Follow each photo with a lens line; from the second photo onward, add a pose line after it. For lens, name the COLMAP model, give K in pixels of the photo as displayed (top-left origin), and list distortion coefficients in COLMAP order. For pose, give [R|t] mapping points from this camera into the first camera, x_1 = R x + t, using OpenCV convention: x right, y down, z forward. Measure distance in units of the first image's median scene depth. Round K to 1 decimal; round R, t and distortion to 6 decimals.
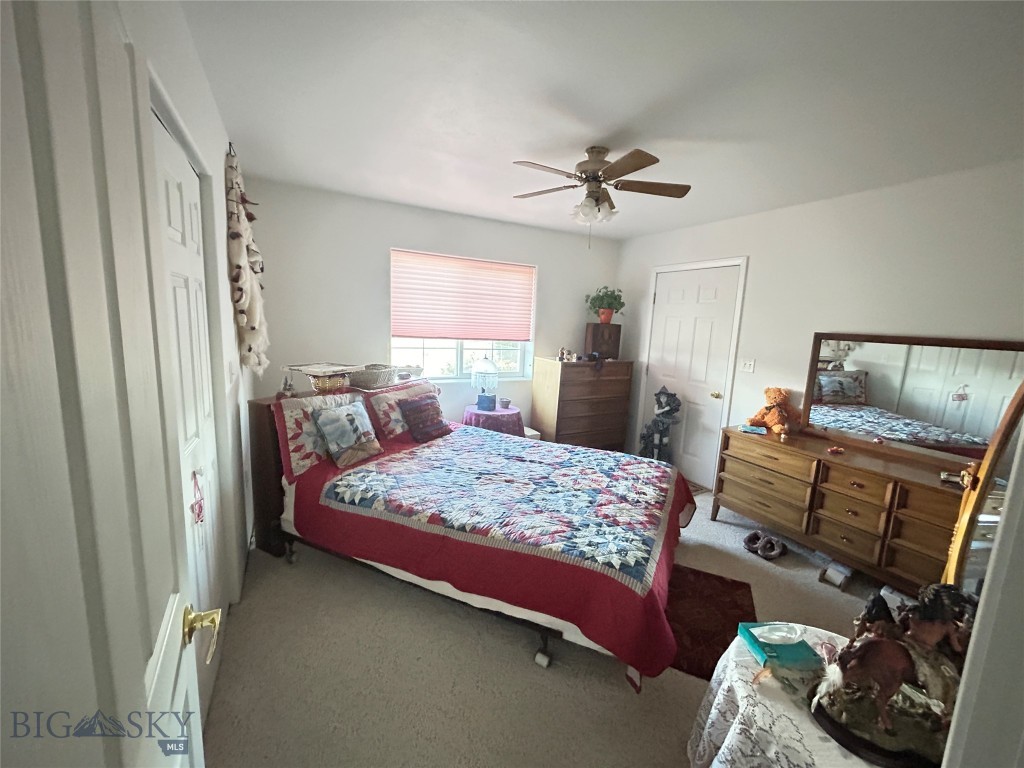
lens RADIAL K [[413.1, 0, 511.3], [0, 413.1, 383.0], [0, 0, 1]] dist [-0.001275, 0.000199]
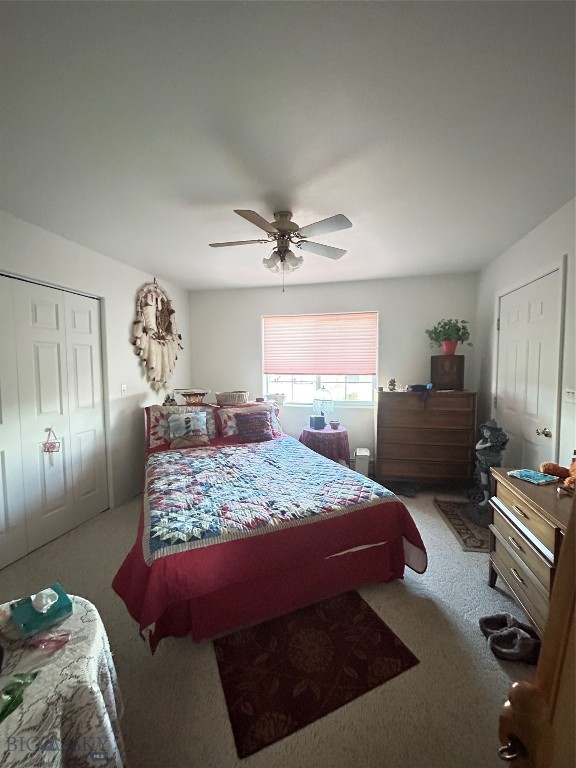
lens RADIAL K [[309.8, 0, 286.6], [0, 309.8, 383.2], [0, 0, 1]] dist [-0.001275, 0.000199]
pose [[0.754894, -0.012980, -0.655718, 0.688910], [-0.059457, 0.994333, -0.088133, 0.022752], [0.653146, 0.105518, 0.749844, 0.294843]]
